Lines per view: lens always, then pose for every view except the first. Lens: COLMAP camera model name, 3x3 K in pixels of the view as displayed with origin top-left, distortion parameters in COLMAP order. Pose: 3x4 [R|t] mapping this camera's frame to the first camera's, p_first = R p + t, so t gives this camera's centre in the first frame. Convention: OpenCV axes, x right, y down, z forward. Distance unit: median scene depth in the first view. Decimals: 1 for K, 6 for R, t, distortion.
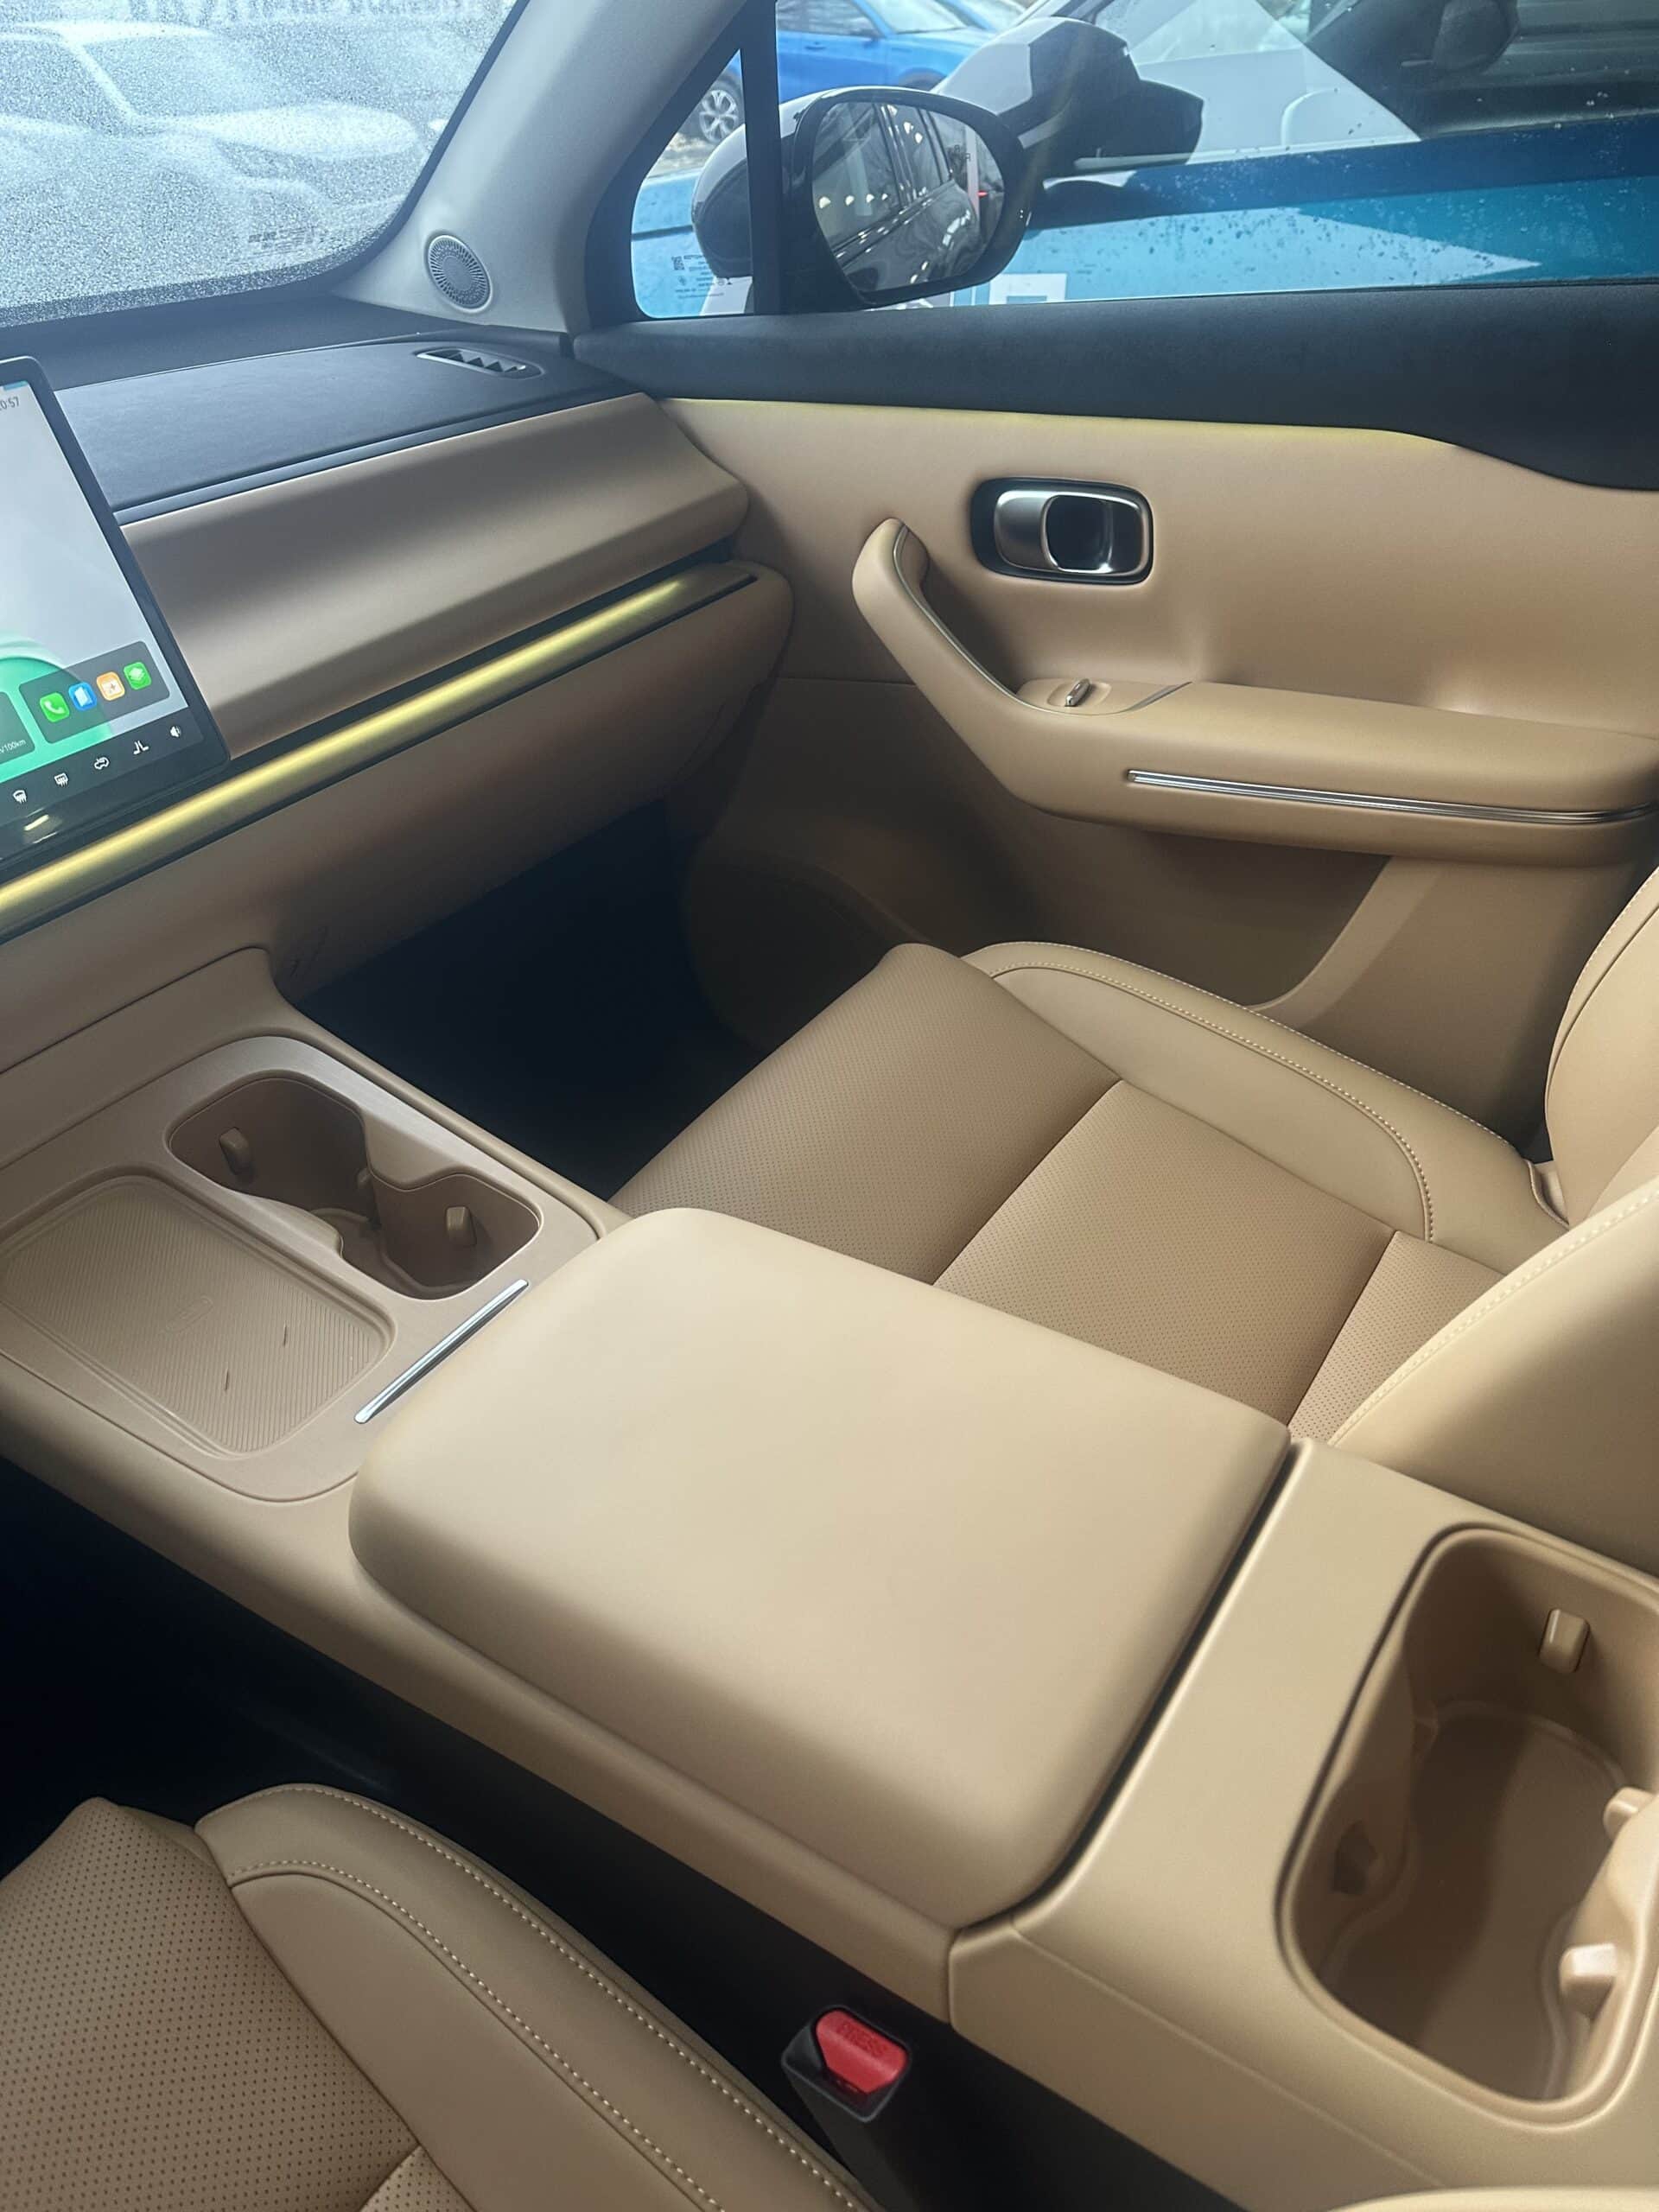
lens RADIAL K [[1564.1, 0, 829.8], [0, 1564.1, 1132.3], [0, 0, 1]] dist [0.022676, -0.051162]
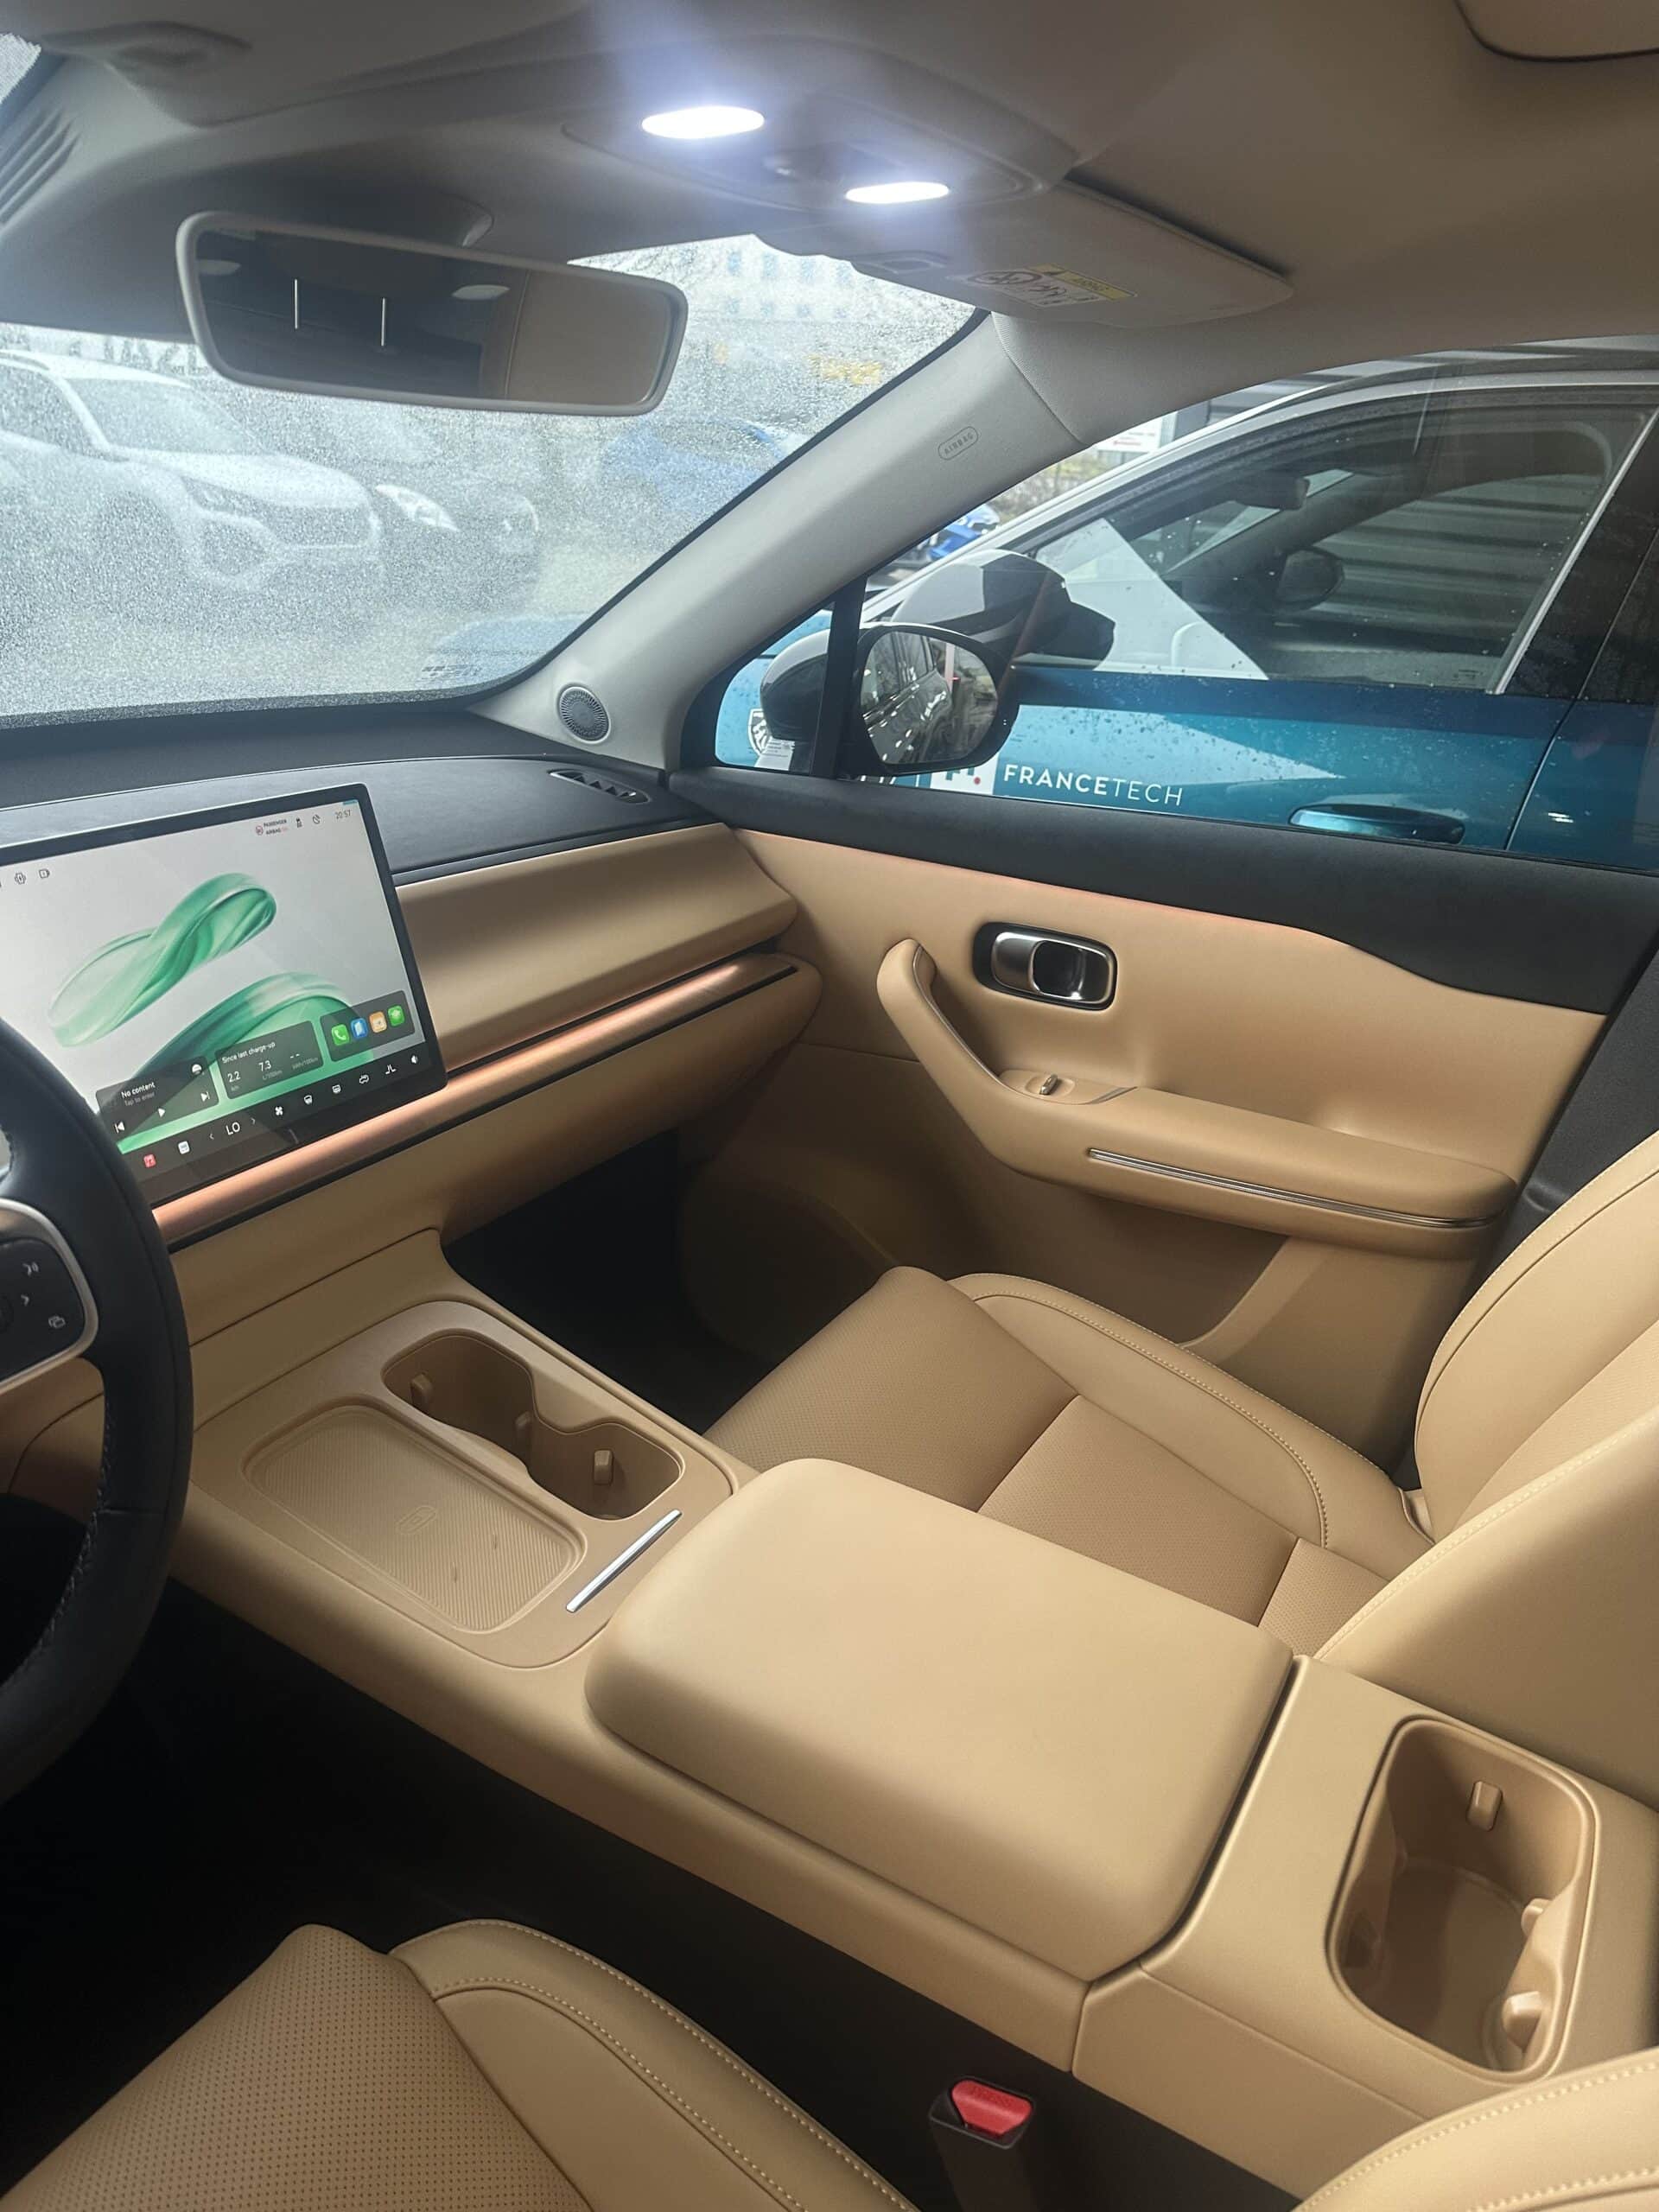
lens RADIAL K [[1554.5, 0, 829.5], [0, 1554.5, 1106.0], [0, 0, 1]] dist [0.066985, -0.104449]
pose [[0.989245, 0.099698, 0.107022, -0.166118], [-0.073845, 0.972031, -0.222940, 0.033690], [-0.126255, 0.212639, 0.968940, -0.218658]]
